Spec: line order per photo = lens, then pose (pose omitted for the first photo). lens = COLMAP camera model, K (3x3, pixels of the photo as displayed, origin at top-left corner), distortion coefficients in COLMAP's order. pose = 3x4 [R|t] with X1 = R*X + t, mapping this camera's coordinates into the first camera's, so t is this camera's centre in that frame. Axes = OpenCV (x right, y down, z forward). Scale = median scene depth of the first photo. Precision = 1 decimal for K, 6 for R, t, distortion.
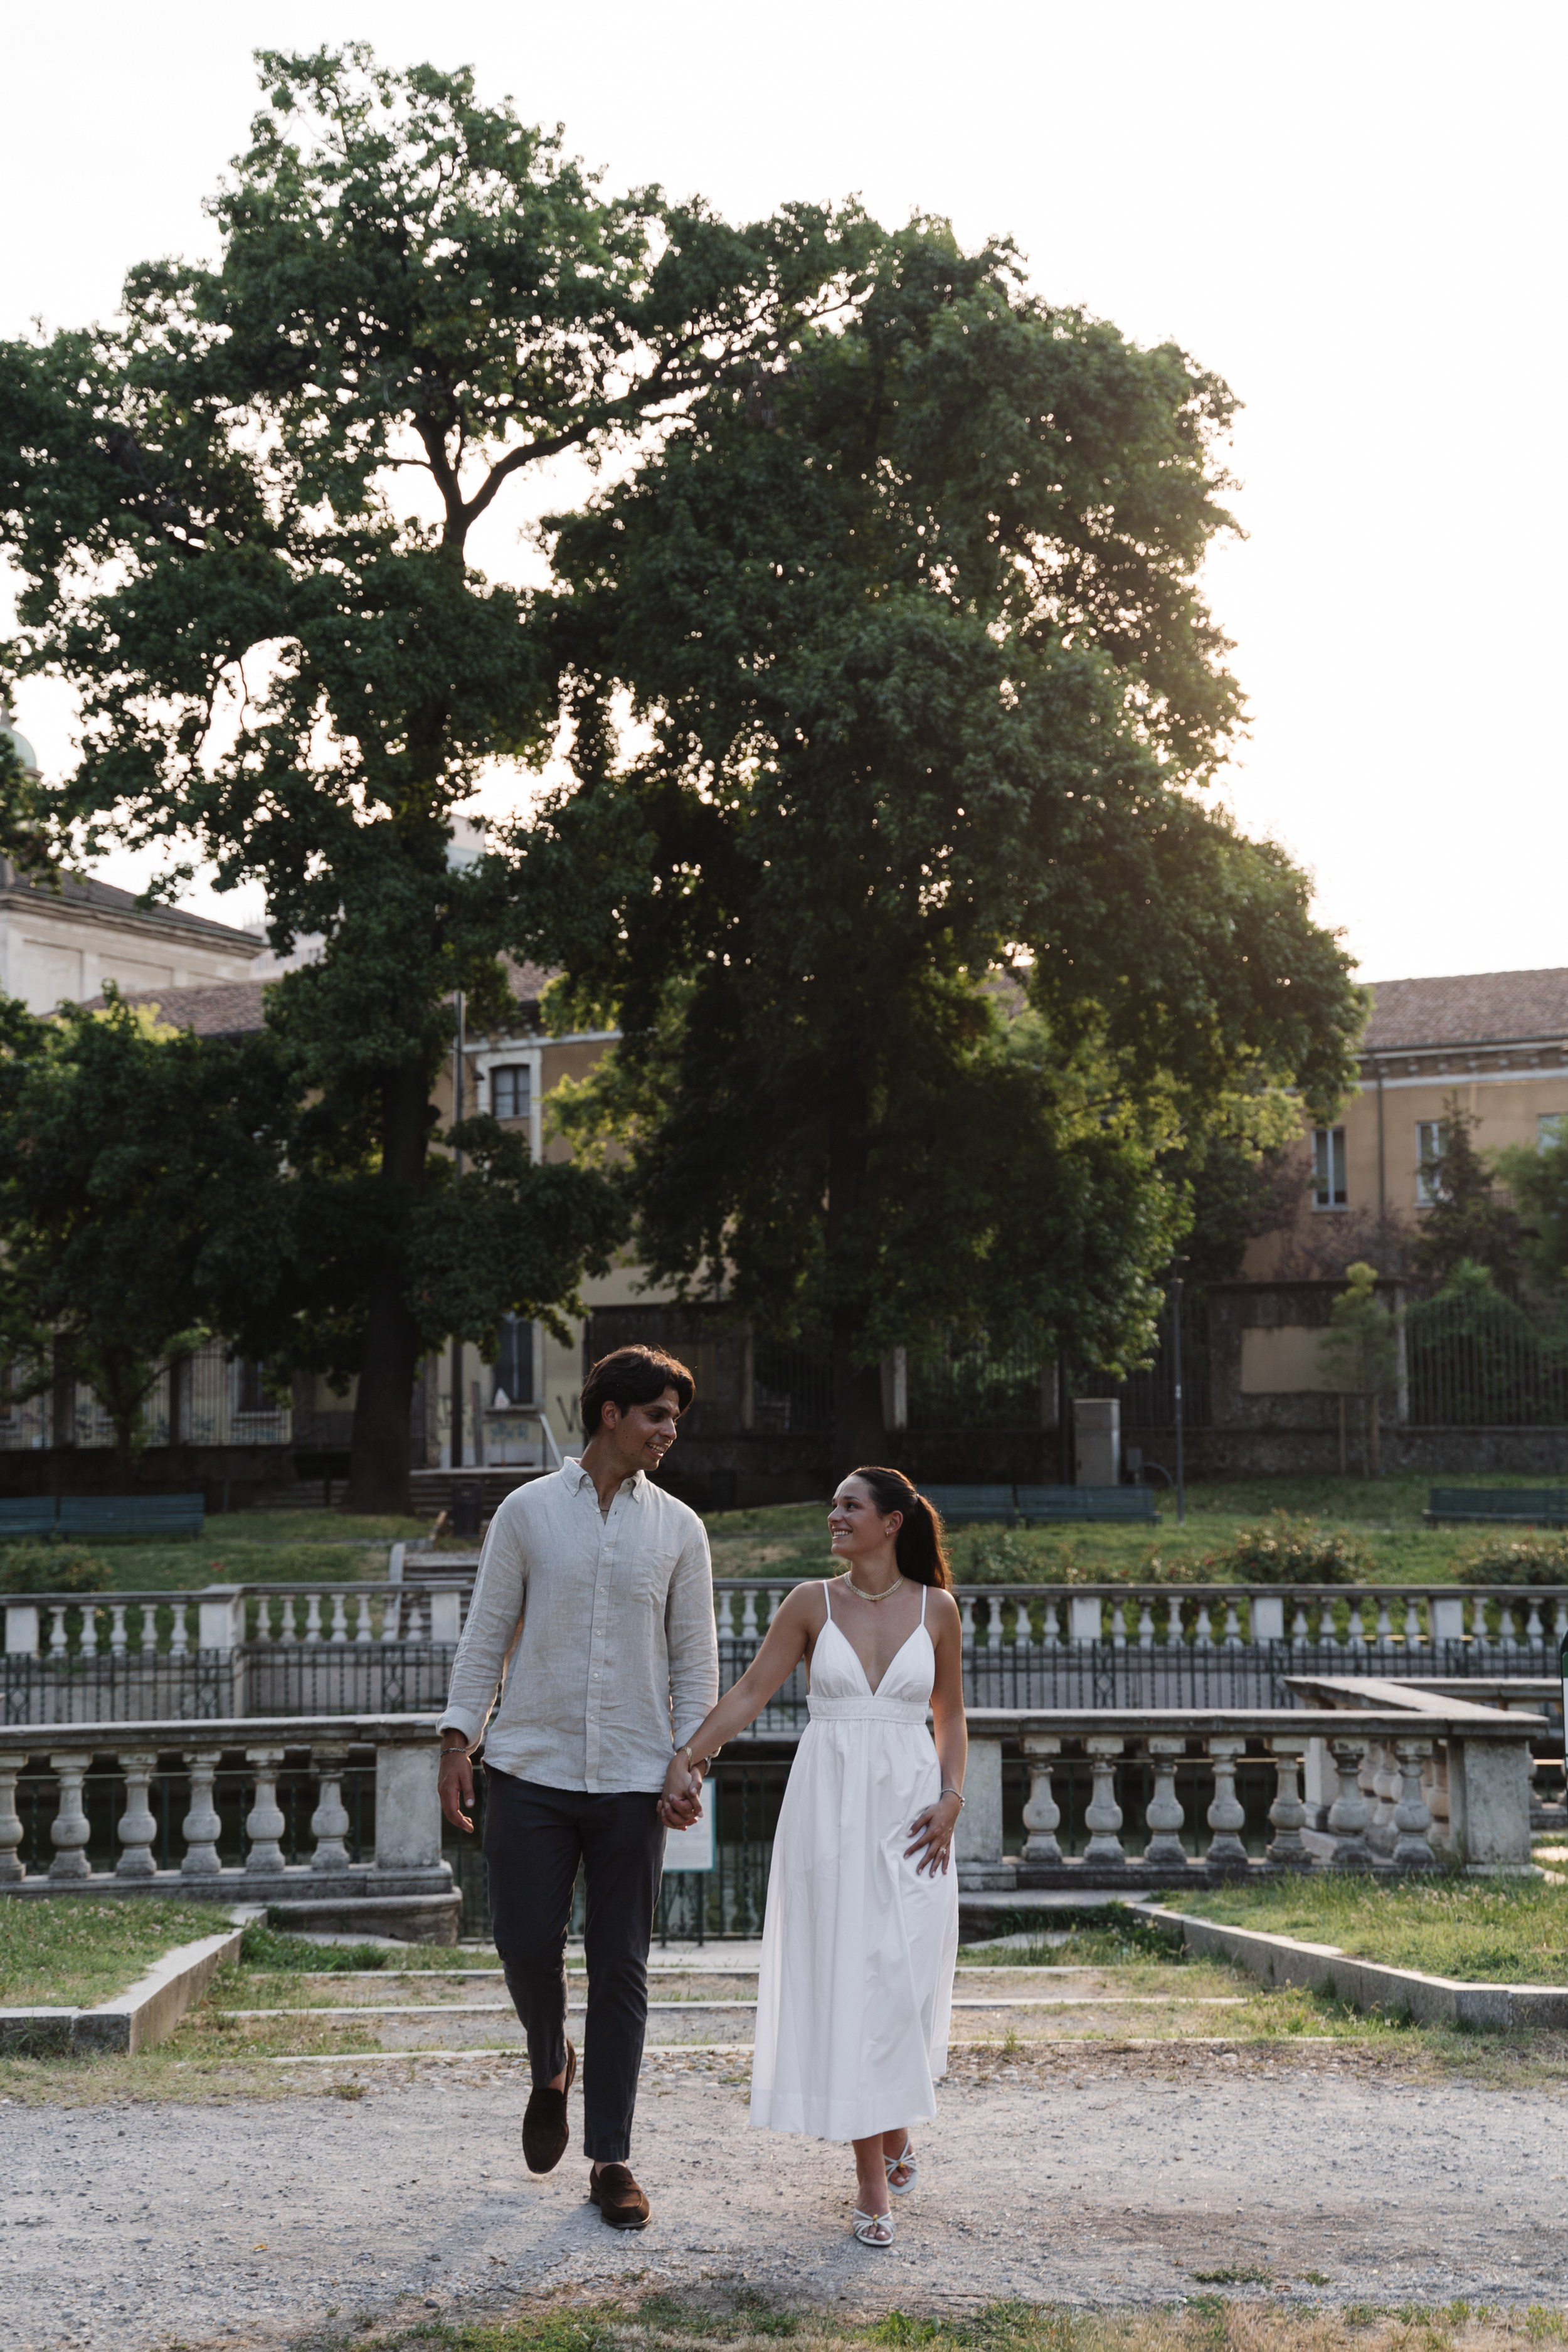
lens RADIAL K [[3497.0, 0, 617.8], [0, 3497.0, 1080.3], [0, 0, 1]] dist [0.253333, 0.011132]
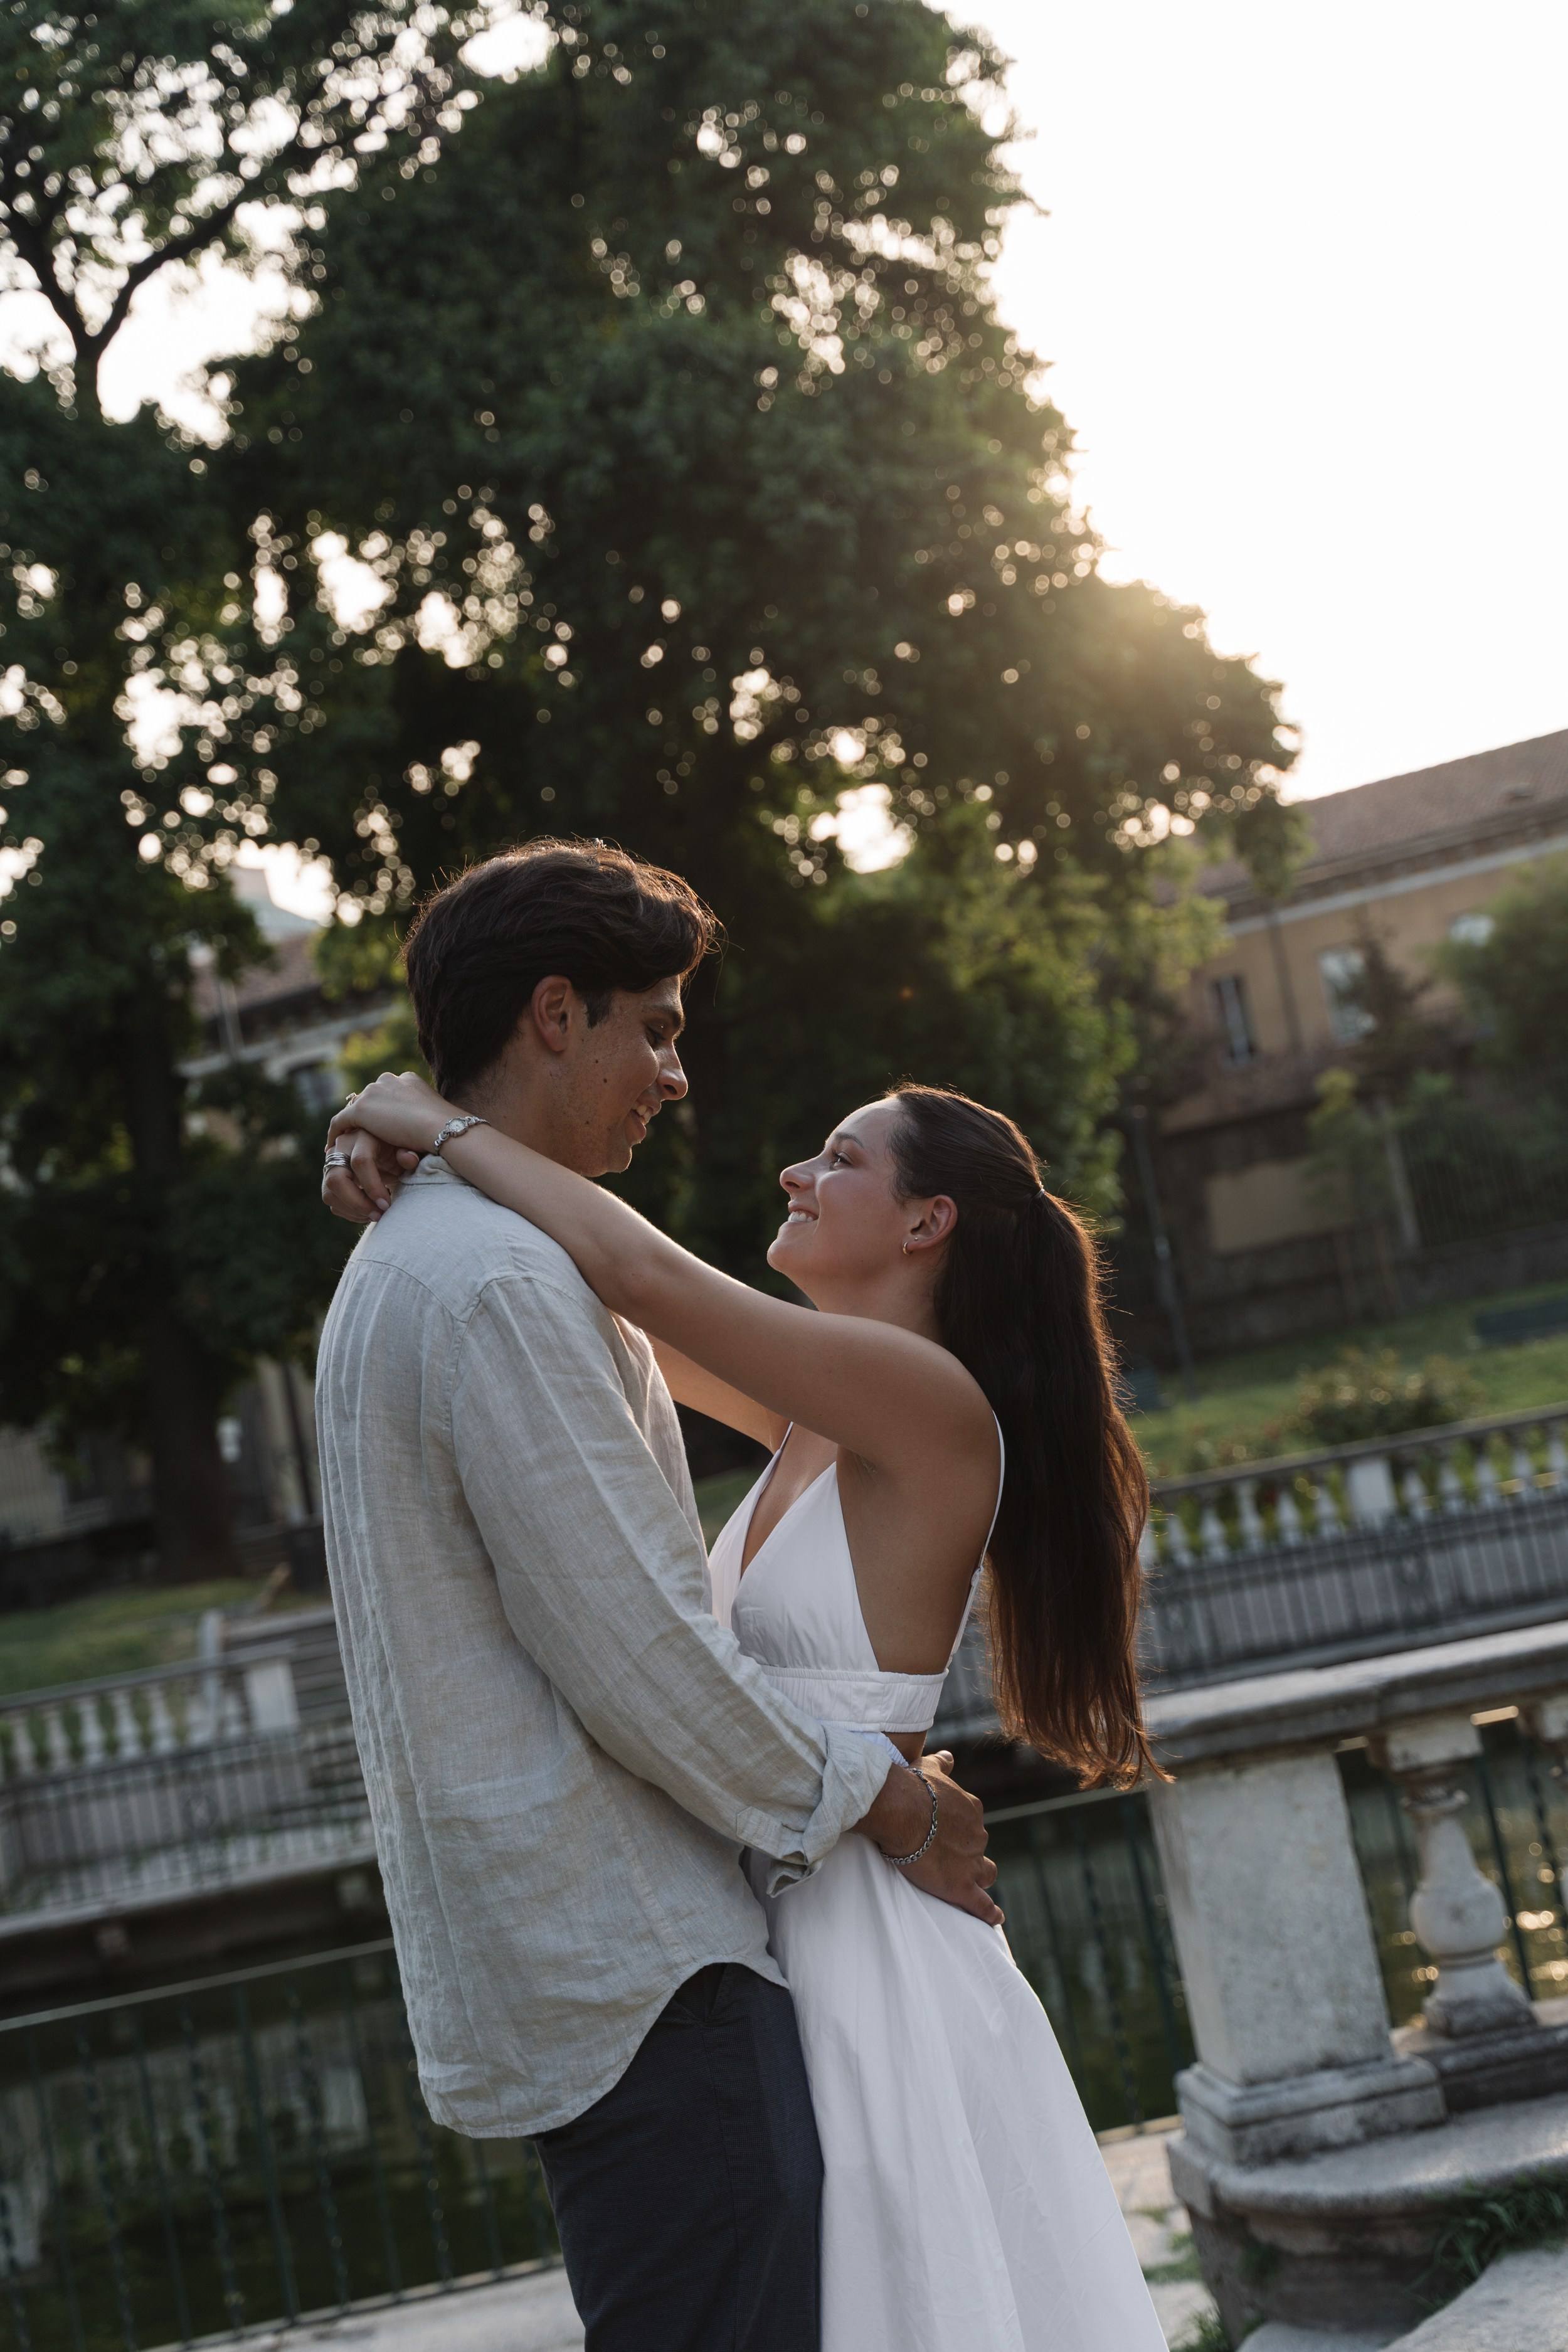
lens RADIAL K [[3972.3, 0, 657.6], [0, 3972.3, 1150.4], [0, 0, 1]] dist [0.078670, -0.104445]
pose [[0.983079, -0.175709, 0.051785, 0.004336], [0.174275, 0.984208, 0.031035, 0.017097], [-0.056421, -0.021485, 0.998176, 0.101509]]
